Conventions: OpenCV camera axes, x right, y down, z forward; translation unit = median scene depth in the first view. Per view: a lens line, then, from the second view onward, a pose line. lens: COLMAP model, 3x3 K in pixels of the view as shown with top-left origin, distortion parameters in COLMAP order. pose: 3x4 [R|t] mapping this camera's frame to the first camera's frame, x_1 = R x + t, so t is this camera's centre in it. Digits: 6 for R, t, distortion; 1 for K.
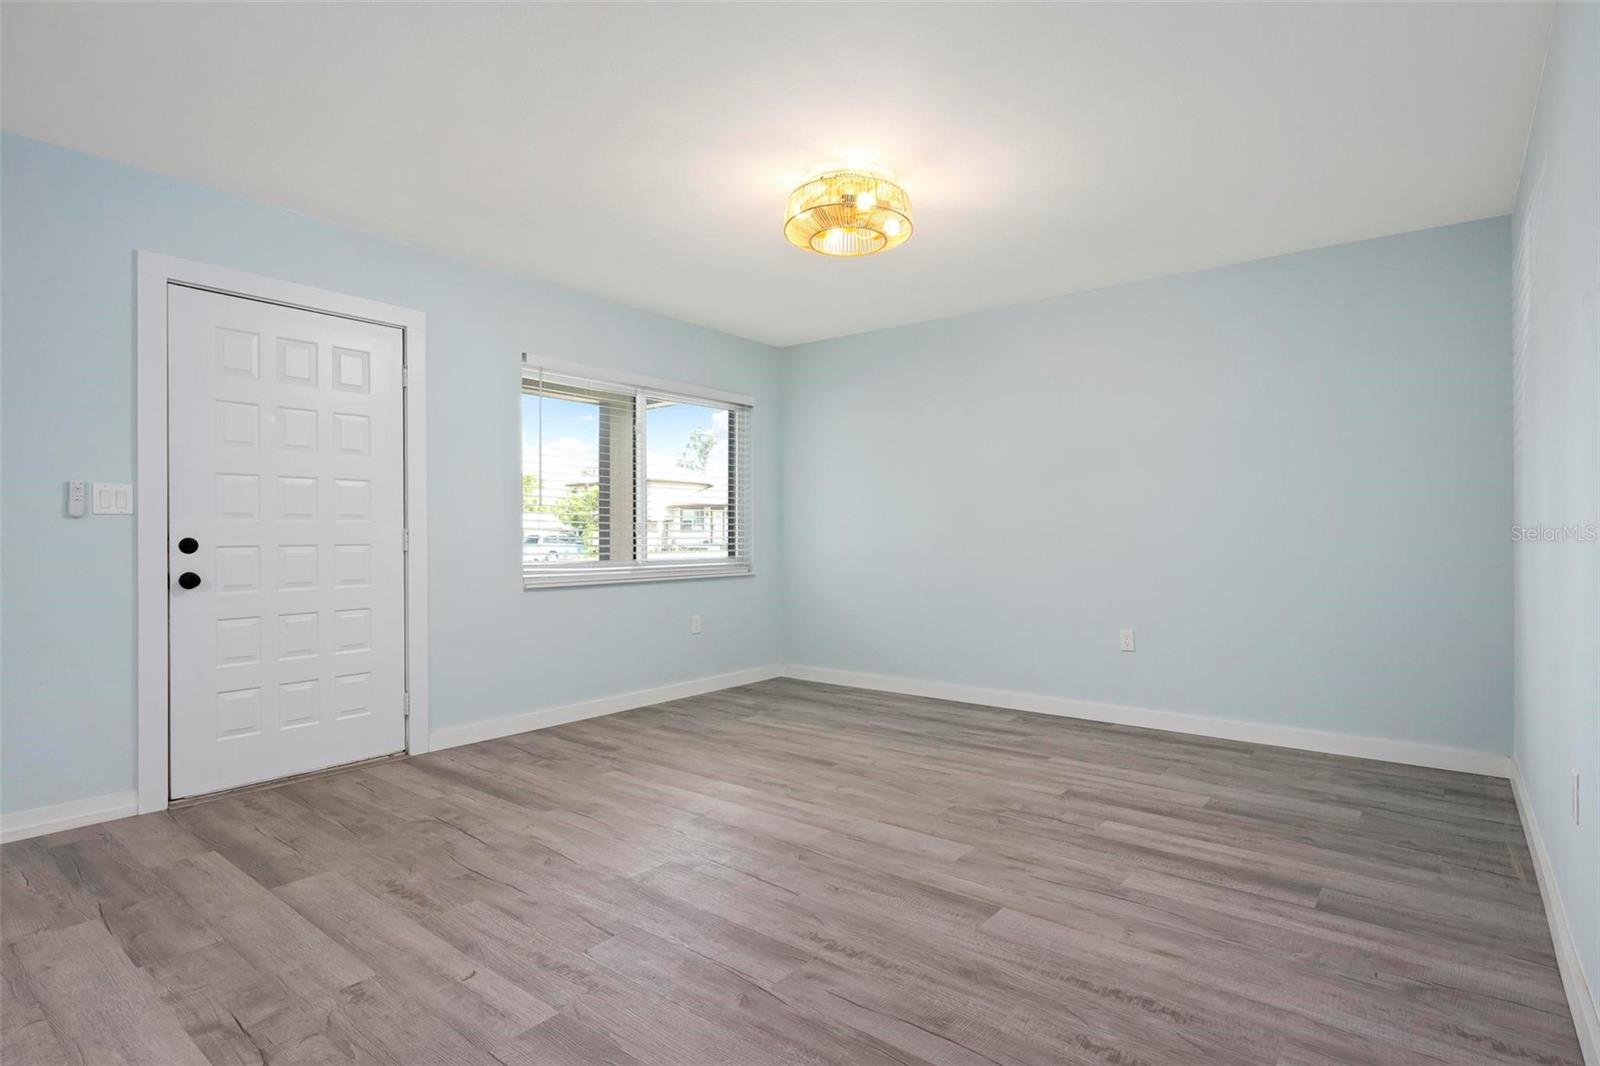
lens RADIAL K [[805.2, 0, 814.1], [0, 805.2, 529.2], [0, 0, 1]] dist [0.000003, -0.000414]
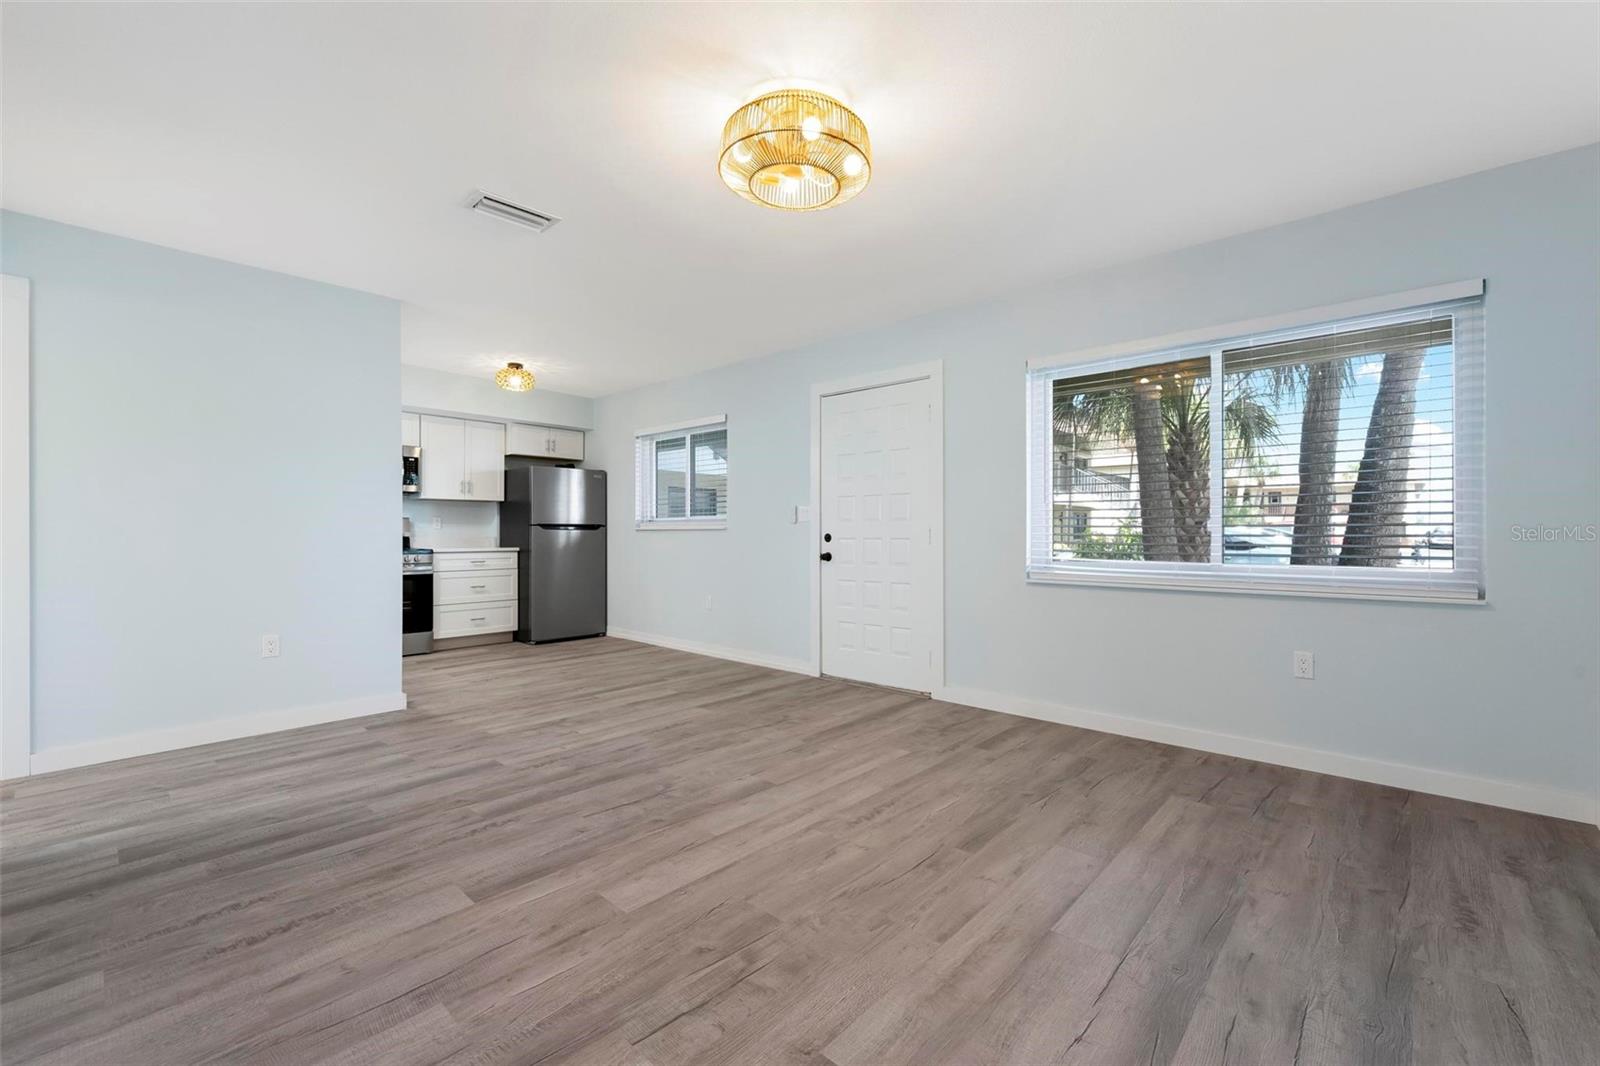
lens RADIAL K [[669.3, 0, 802.3], [0, 669.3, 532.8], [0, 0, 1]] dist [-0.000789, 0.000232]
pose [[-0.073642, 0.001923, -0.997283, 0.777190], [0.008507, 0.999963, 0.001300, 0.007712], [0.997248, -0.008388, -0.073655, 1.105267]]
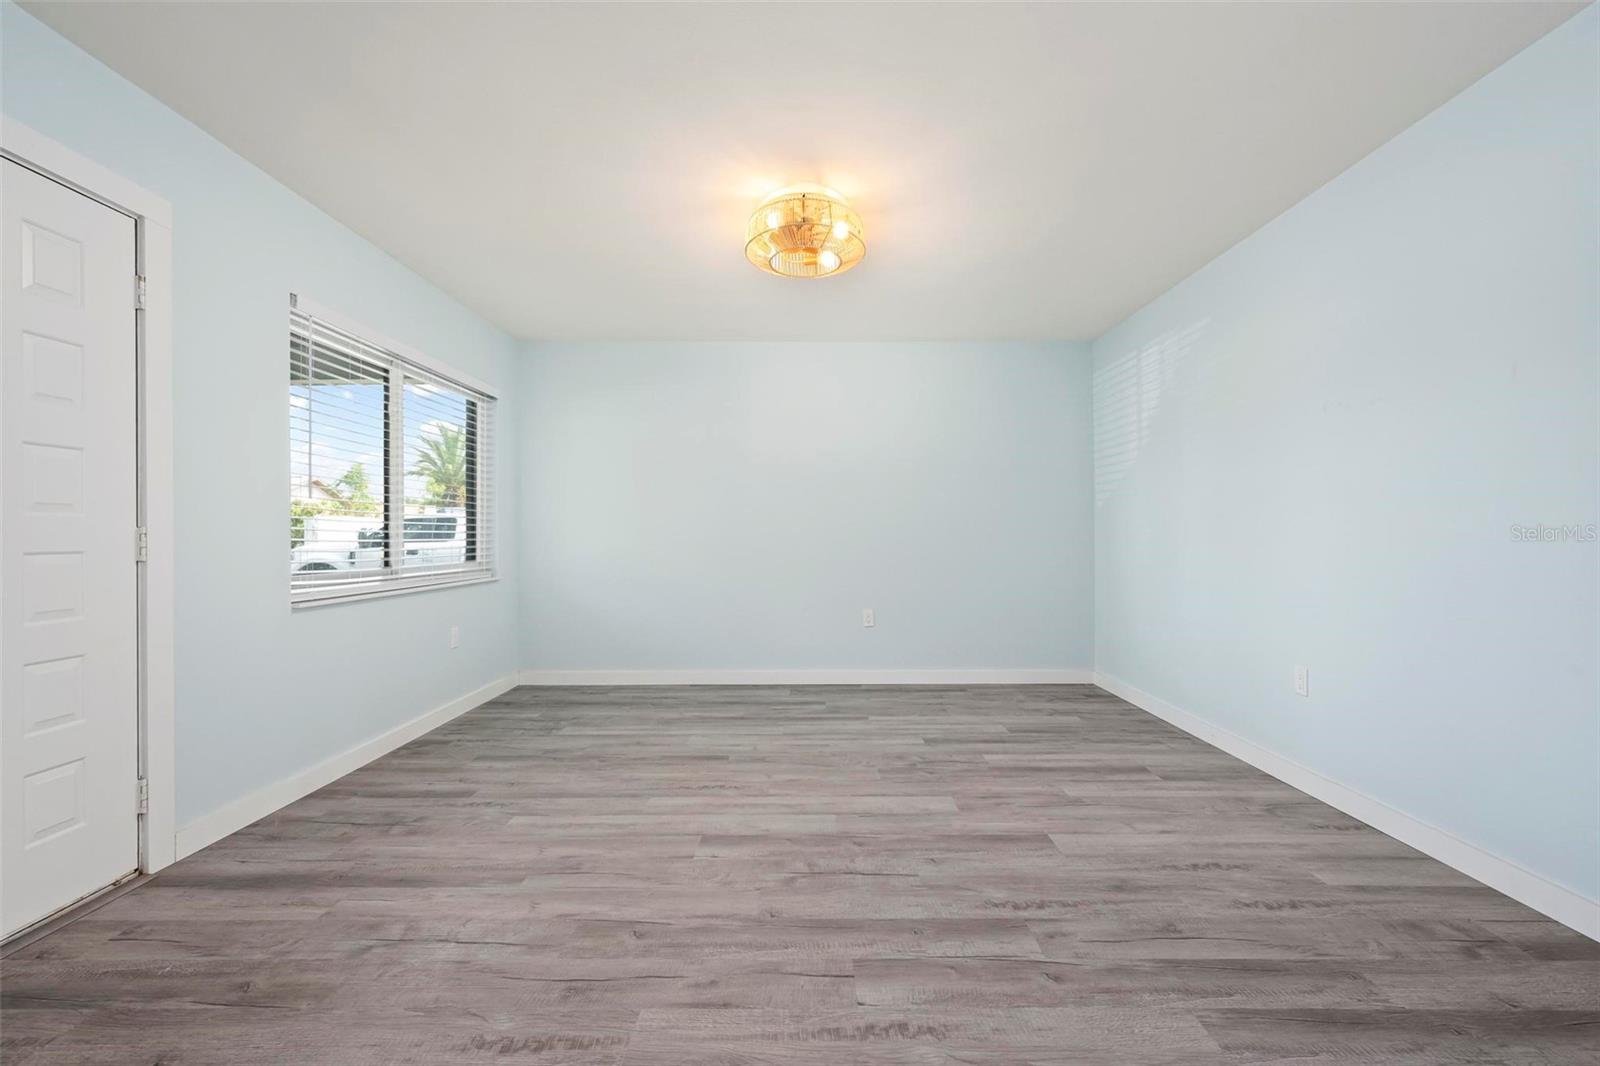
lens RADIAL K [[681.5, 0, 809.1], [0, 681.5, 534.5], [0, 0, 1]] dist [0.000252, 0.000013]
pose [[0.786791, 0.001932, 0.617217, -0.534321], [-0.003954, 0.999990, 0.001910, 0.002565], [-0.617207, -0.003943, 0.786791, 0.297936]]
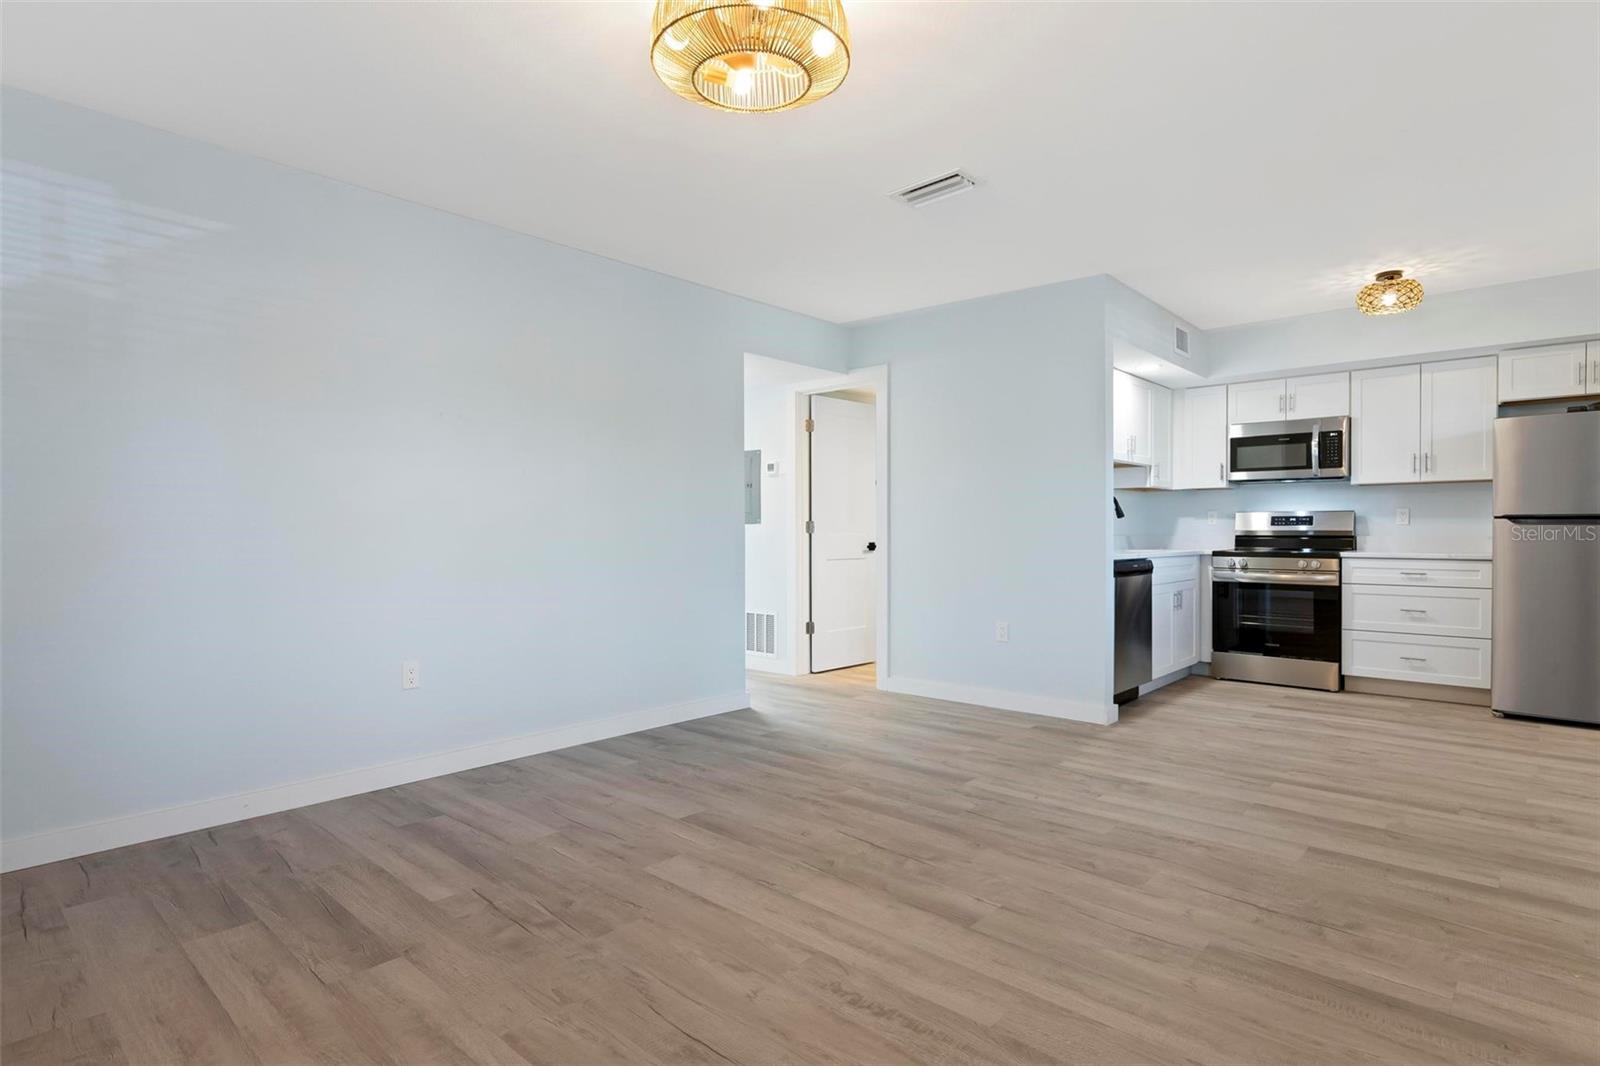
lens RADIAL K [[825.3, 0, 806.0], [0, 825.3, 533.2], [0, 0, 1]] dist [-0.001057, 0.000293]
pose [[-0.997447, 0.003186, 0.071334, -0.050357], [0.002767, 0.999978, -0.005963, 0.014076], [-0.071352, -0.005751, -0.997435, 1.734963]]
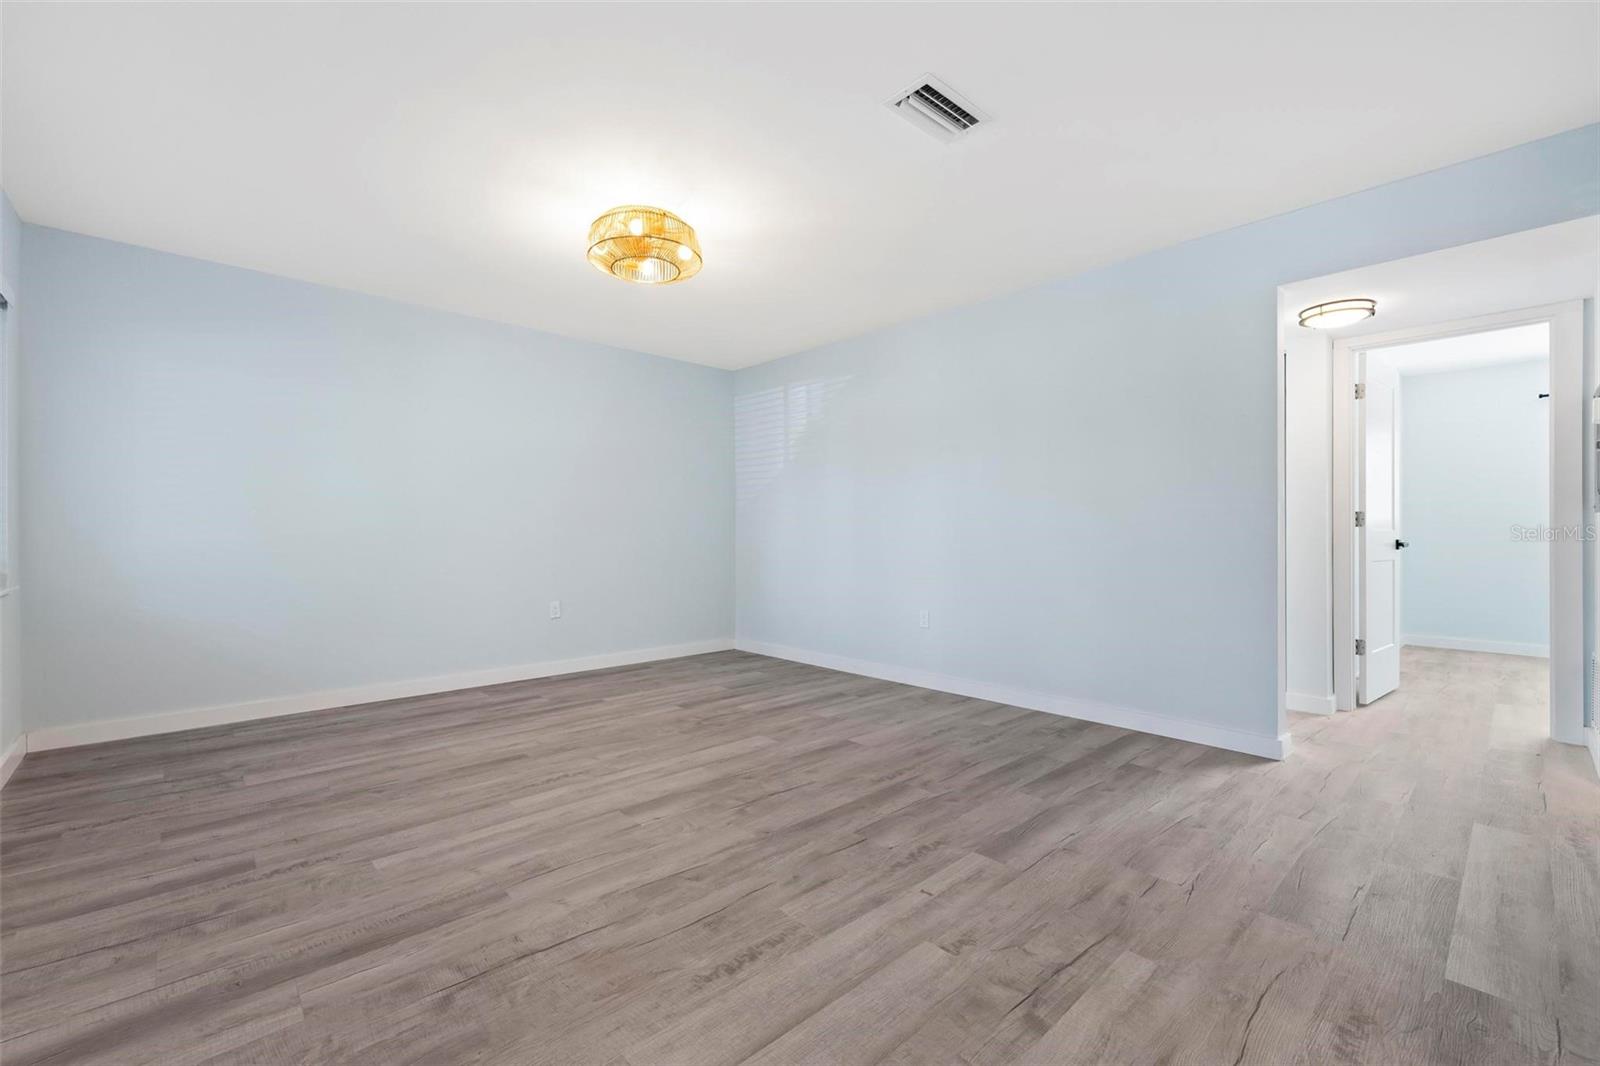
lens RADIAL K [[669.3, 0, 802.3], [0, 669.3, 532.8], [0, 0, 1]] dist [-0.000789, 0.000232]
pose [[0.155745, 0.003369, 0.987791, -0.906401], [-0.007252, 0.999971, -0.002267, 0.020795], [-0.987771, -0.006811, 0.155765, 0.656256]]
